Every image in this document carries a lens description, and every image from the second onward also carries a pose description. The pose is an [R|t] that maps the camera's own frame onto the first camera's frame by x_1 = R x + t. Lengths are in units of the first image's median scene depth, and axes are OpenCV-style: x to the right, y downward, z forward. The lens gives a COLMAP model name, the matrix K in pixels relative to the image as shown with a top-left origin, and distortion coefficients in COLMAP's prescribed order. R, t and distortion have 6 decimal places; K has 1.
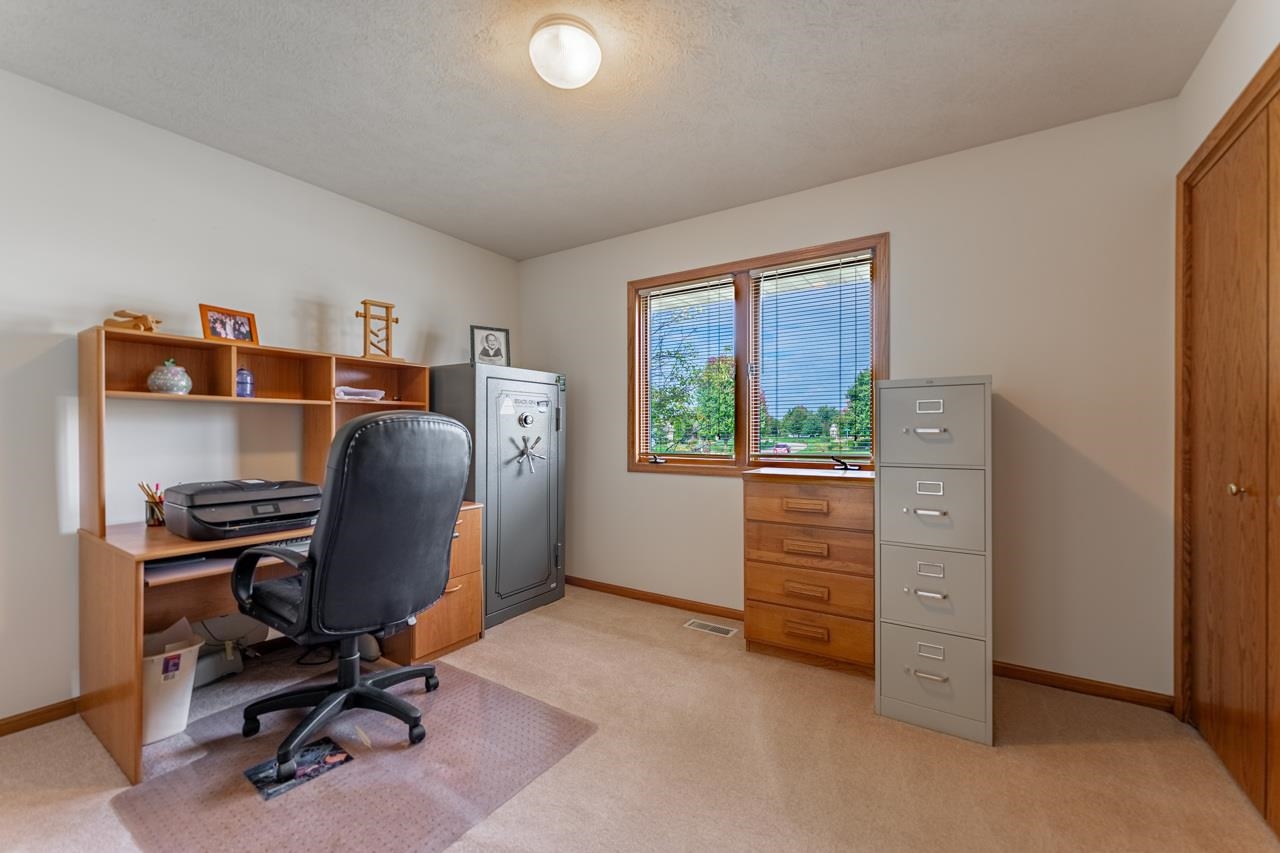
lens RADIAL K [[524.9, 0, 615.4], [0, 524.9, 432.8], [0, 0, 1]] dist [0.001534, 0.000109]
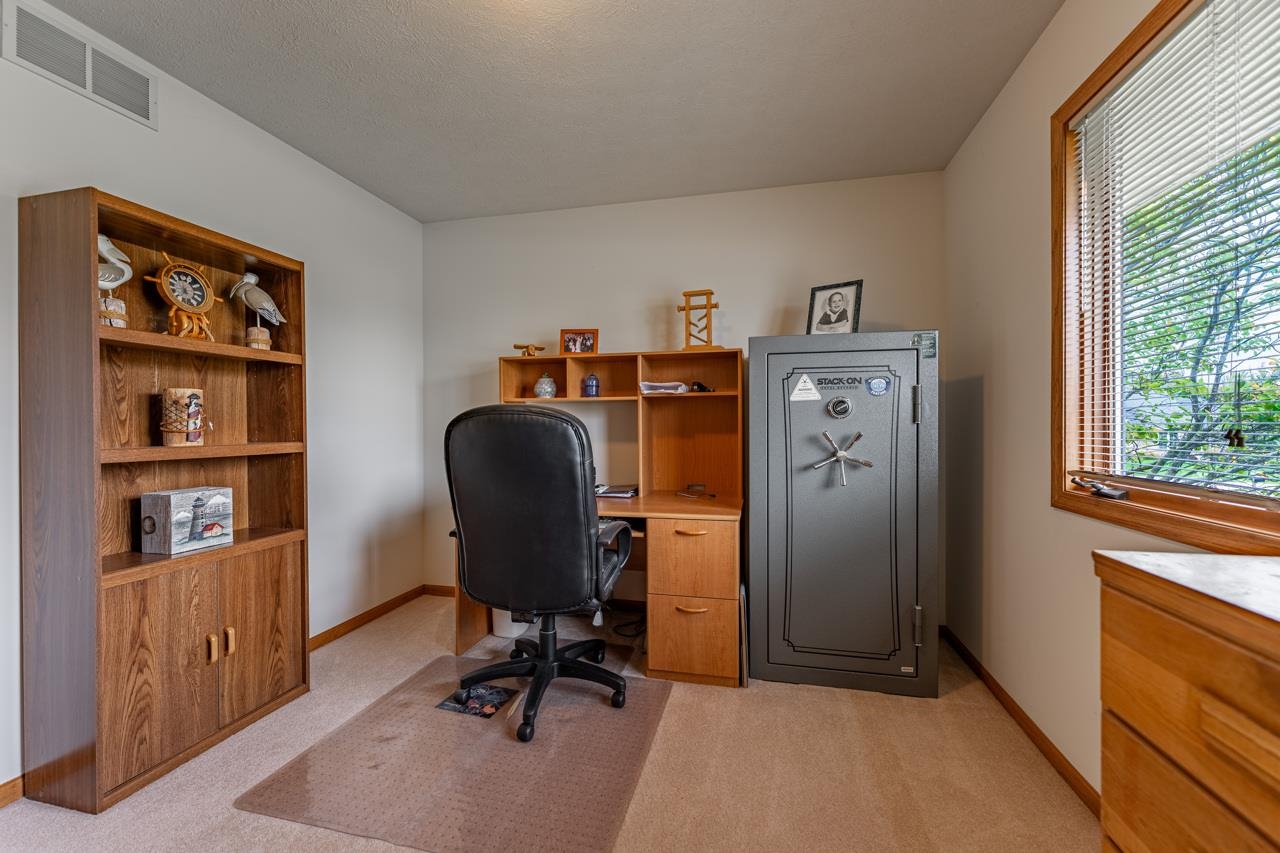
lens RADIAL K [[507.9, 0, 640.3], [0, 507.9, 425.0], [0, 0, 1]] dist [-0.001151, 0.000063]
pose [[0.361285, 0.001086, -0.932455, 0.382490], [-0.000196, 0.999999, 0.001088, -0.002632], [0.932456, -0.000210, 0.361285, 0.557394]]
